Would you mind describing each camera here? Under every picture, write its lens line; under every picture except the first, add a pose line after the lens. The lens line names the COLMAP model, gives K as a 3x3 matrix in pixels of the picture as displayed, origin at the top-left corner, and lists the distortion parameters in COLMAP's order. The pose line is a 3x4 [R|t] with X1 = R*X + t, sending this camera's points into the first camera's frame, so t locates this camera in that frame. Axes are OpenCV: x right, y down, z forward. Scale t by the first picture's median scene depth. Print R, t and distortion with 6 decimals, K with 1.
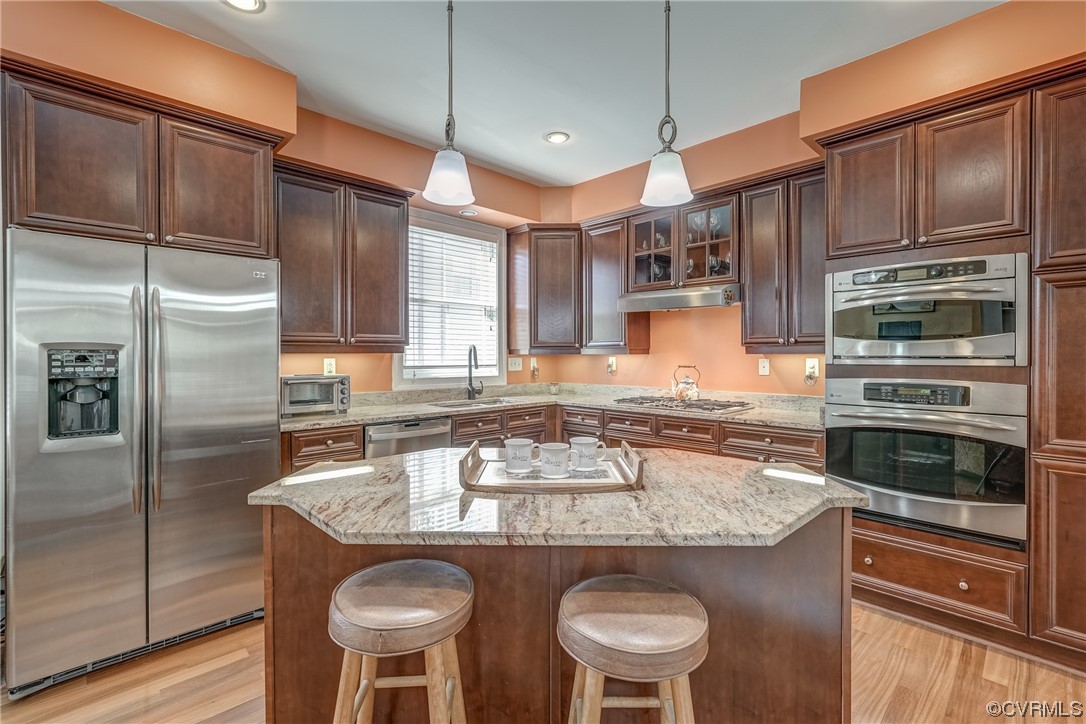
lens RADIAL K [[491.0, 0, 544.2], [0, 491.0, 356.0], [0, 0, 1]] dist [-0.001286, 0.000430]
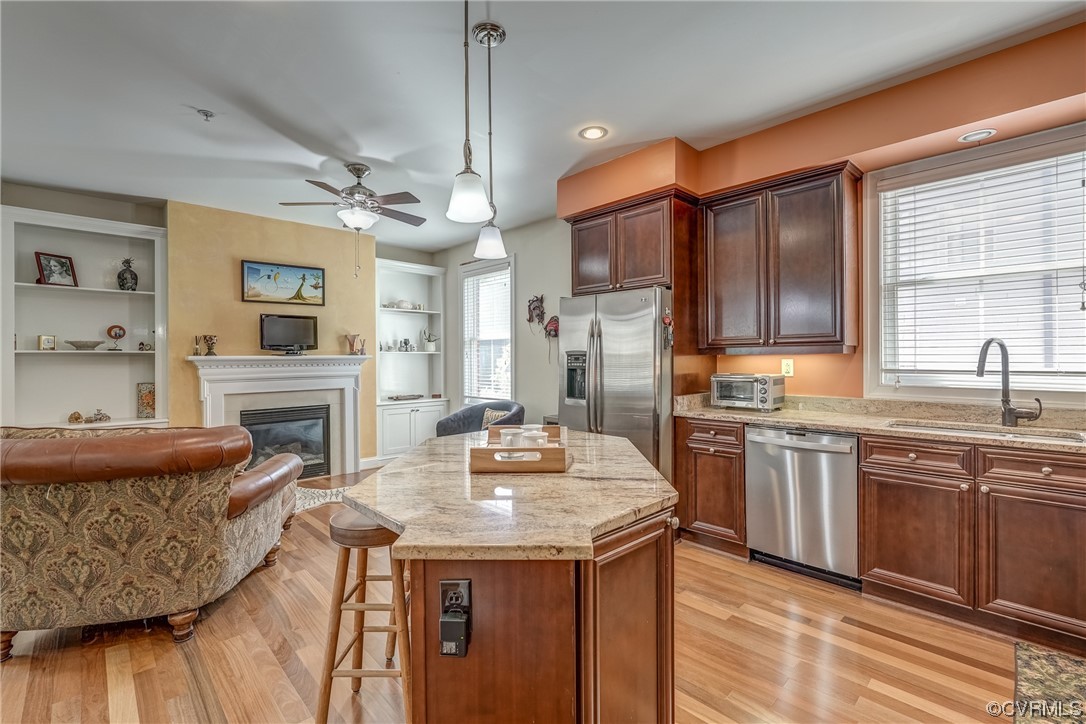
lens RADIAL K [[491.0, 0, 542.7], [0, 491.0, 356.4], [0, 0, 1]] dist [-0.001286, 0.000430]
pose [[-0.010453, -0.002017, -0.999943, 0.521158], [0.004826, 0.999986, -0.002068, -0.001193], [0.999934, -0.004848, -0.010443, 0.452968]]
